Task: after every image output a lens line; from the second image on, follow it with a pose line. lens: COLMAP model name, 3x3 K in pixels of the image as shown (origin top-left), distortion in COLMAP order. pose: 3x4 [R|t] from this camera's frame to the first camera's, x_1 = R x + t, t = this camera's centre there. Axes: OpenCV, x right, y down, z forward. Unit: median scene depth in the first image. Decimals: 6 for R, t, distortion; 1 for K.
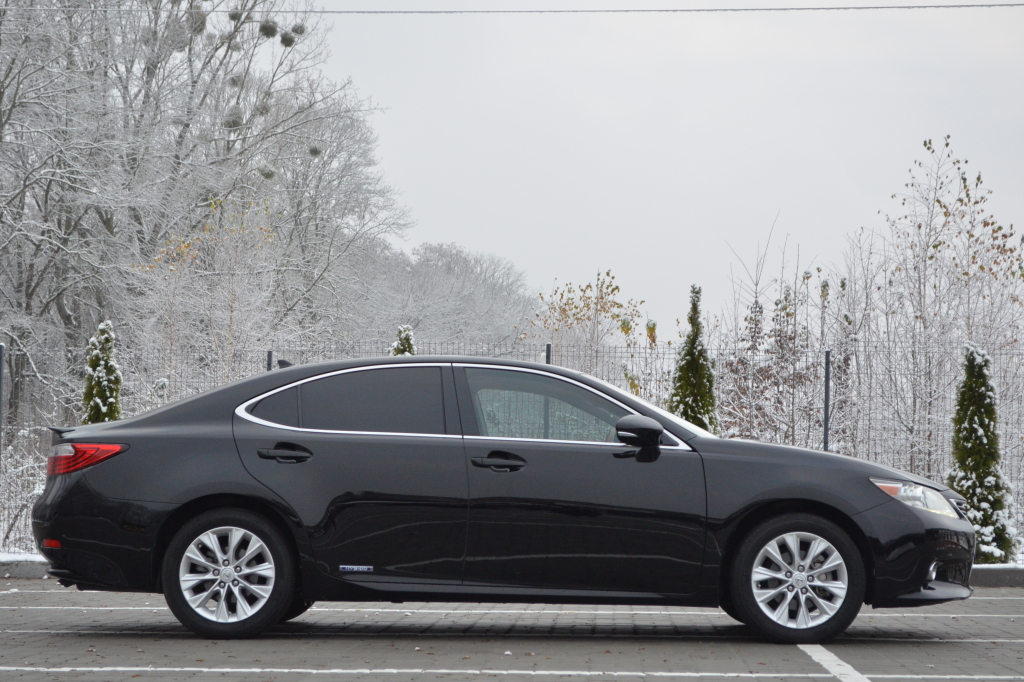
lens RADIAL K [[2402.7, 0, 512.0], [0, 2402.7, 341.0], [0, 0, 1]] dist [0.099166, -0.451332]
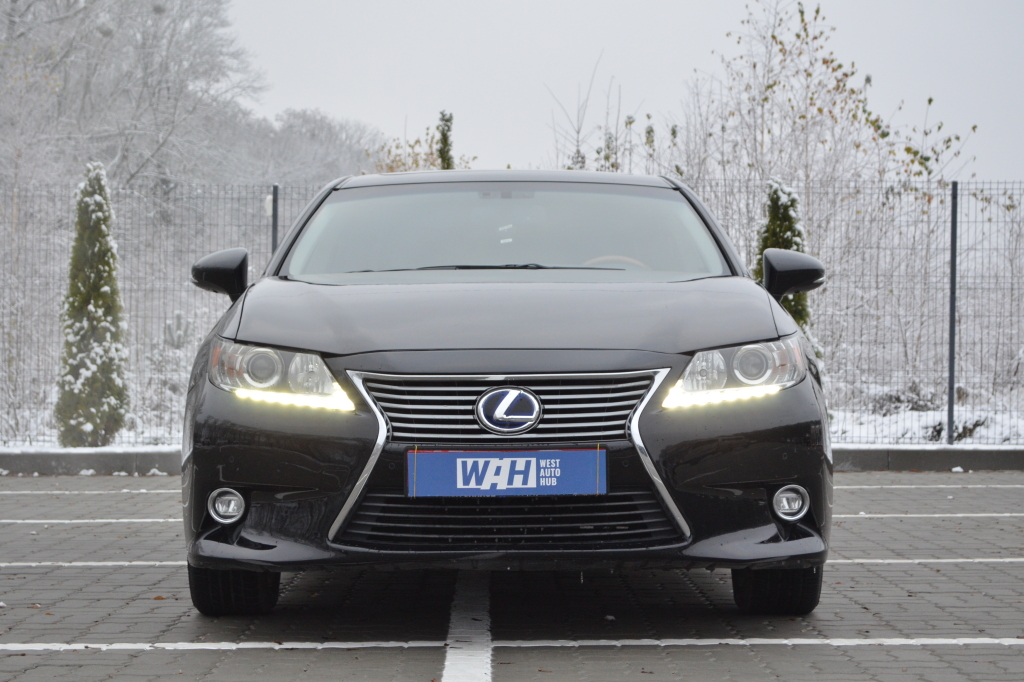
lens RADIAL K [[2402.7, 0, 512.0], [0, 2402.7, 341.0], [0, 0, 1]] dist [0.099166, -0.451332]
pose [[0.998702, -0.009440, 0.050045, 0.029698], [0.006714, 0.998498, 0.054371, 0.005623], [-0.050483, -0.053965, 0.997266, 0.088600]]
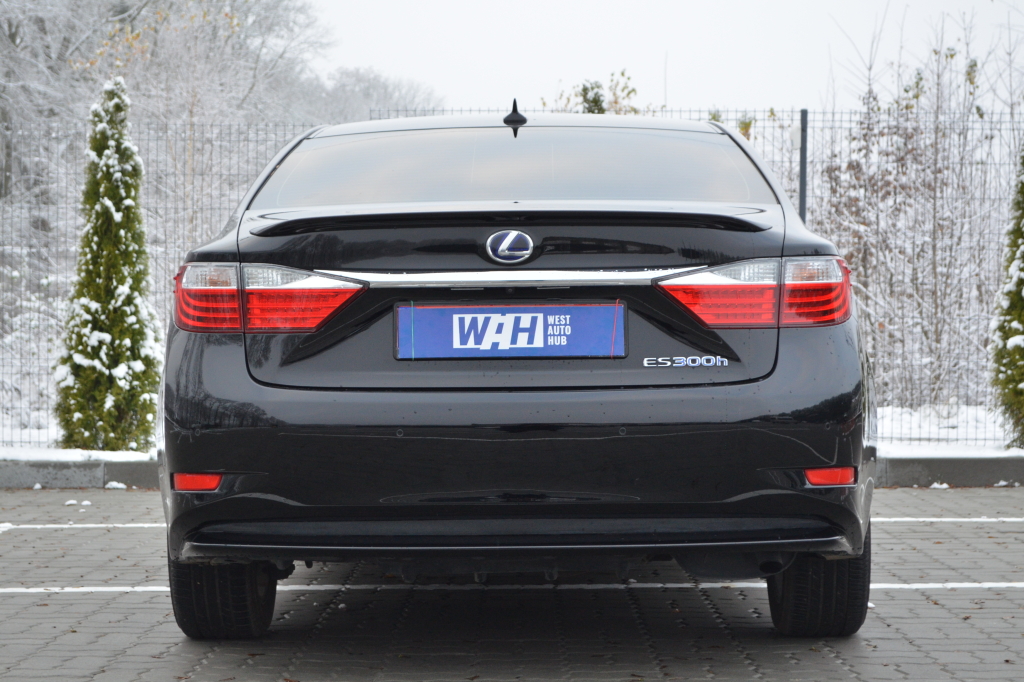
lens RADIAL K [[2429.1, 0, 512.0], [0, 2429.1, 341.0], [0, 0, 1]] dist [0.069933, 0.110556]
pose [[0.999146, -0.012462, 0.039402, -0.048572], [0.009722, 0.997570, 0.068984, 0.009448], [-0.040166, -0.068542, 0.996839, 0.189362]]
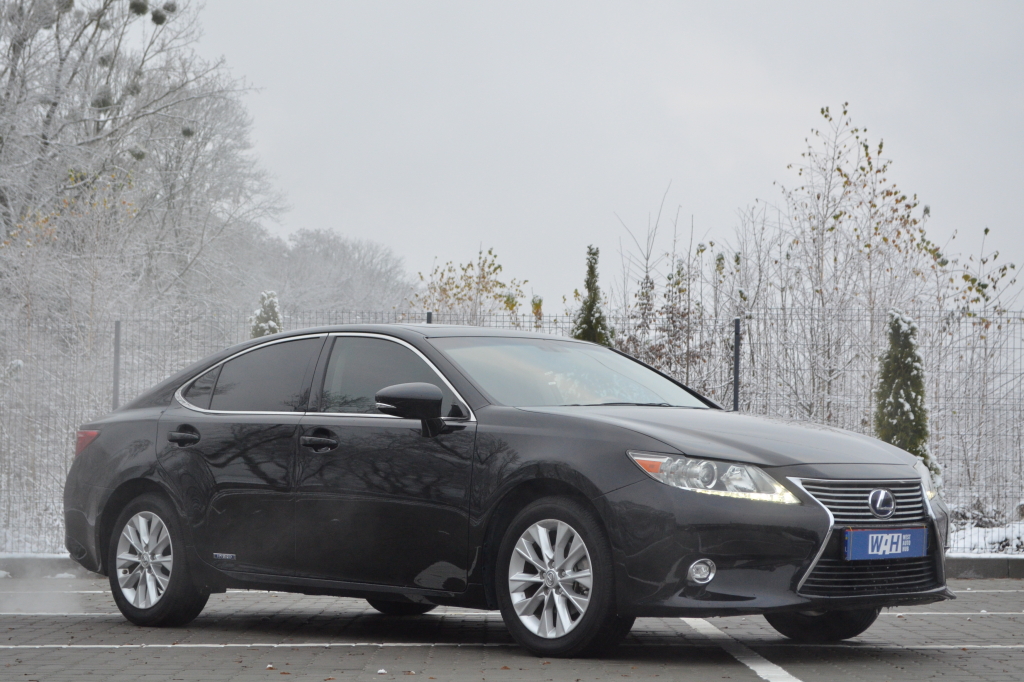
lens RADIAL K [[2402.7, 0, 512.0], [0, 2402.7, 341.0], [0, 0, 1]] dist [0.099166, -0.451332]
pose [[0.998729, -0.002460, 0.050349, 0.000392], [0.002218, 0.999986, 0.004858, 0.004204], [-0.050360, -0.004740, 0.998720, 0.053259]]
